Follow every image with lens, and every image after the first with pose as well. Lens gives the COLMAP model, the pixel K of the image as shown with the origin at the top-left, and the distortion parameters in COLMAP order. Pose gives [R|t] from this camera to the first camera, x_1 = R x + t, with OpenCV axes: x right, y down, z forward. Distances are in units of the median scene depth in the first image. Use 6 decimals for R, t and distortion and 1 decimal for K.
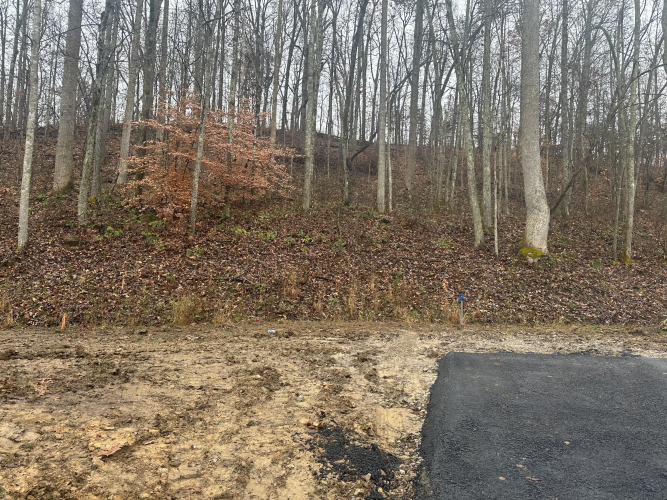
lens RADIAL K [[465.0, 0, 337.2], [0, 465.0, 249.2], [0, 0, 1]] dist [0.071151, -0.082084]
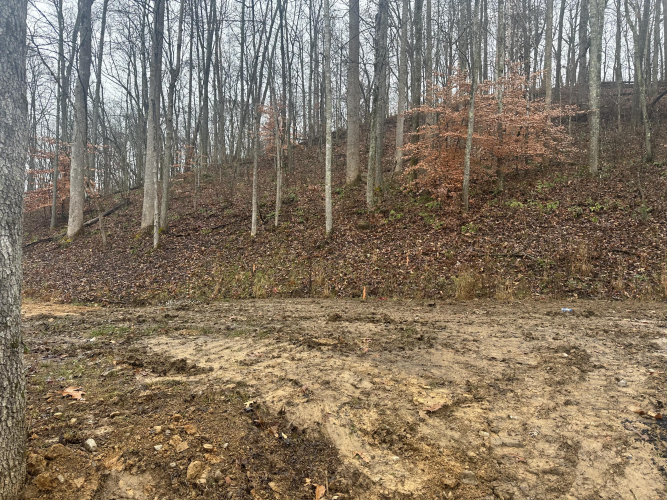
lens RADIAL K [[465.0, 0, 339.4], [0, 465.0, 249.6], [0, 0, 1]] dist [0.071151, -0.082084]
pose [[0.848154, -0.031793, -0.528795, -0.011249], [0.057078, 0.997871, 0.031555, 0.002401], [0.526666, -0.056946, 0.848163, -0.002122]]
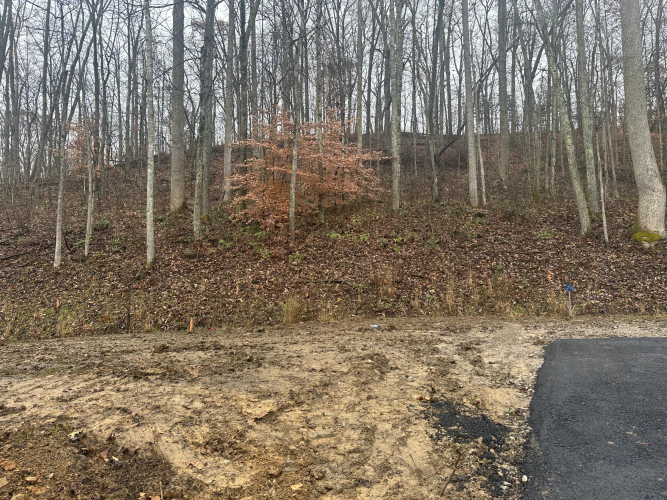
lens RADIAL K [[465.0, 0, 338.9], [0, 465.0, 248.4], [0, 0, 1]] dist [0.071151, -0.082084]
pose [[0.979483, -0.064352, -0.190974, -0.002803], [0.063263, 0.997927, -0.011798, 0.003216], [0.191338, -0.000525, 0.981524, -0.022731]]
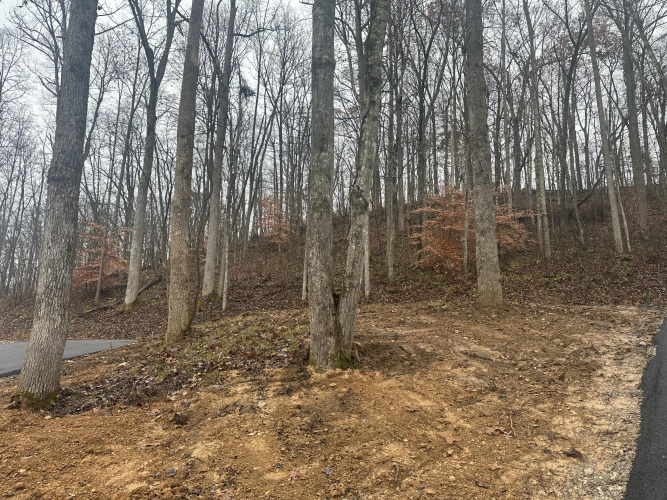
lens RADIAL K [[465.0, 0, 335.1], [0, 465.0, 254.1], [0, 0, 1]] dist [0.071151, -0.082084]
pose [[0.905464, -0.112020, -0.409373, -0.086893], [0.057091, 0.987921, -0.144057, 0.067400], [0.420565, 0.107067, 0.900923, -0.440834]]
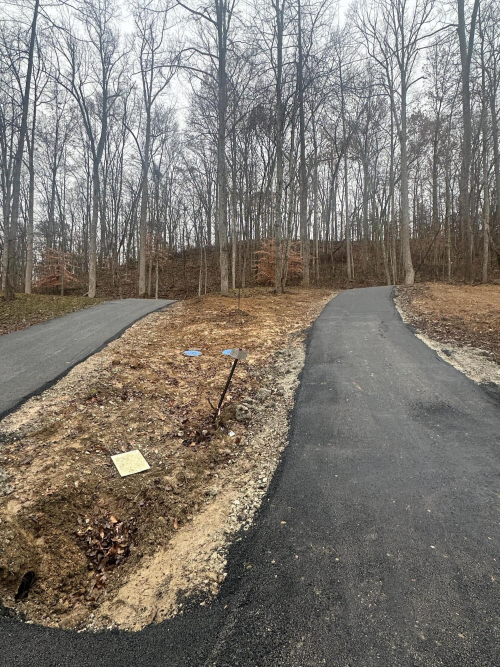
lens RADIAL K [[356.9, 0, 249.0], [0, 356.9, 334.6], [0, 0, 1]] dist [0.002343, 0.000117]
pose [[0.980892, -0.052735, -0.187272, -0.111075], [0.059618, 0.997730, 0.031314, 0.161246], [0.185196, -0.041881, 0.981809, -1.207643]]
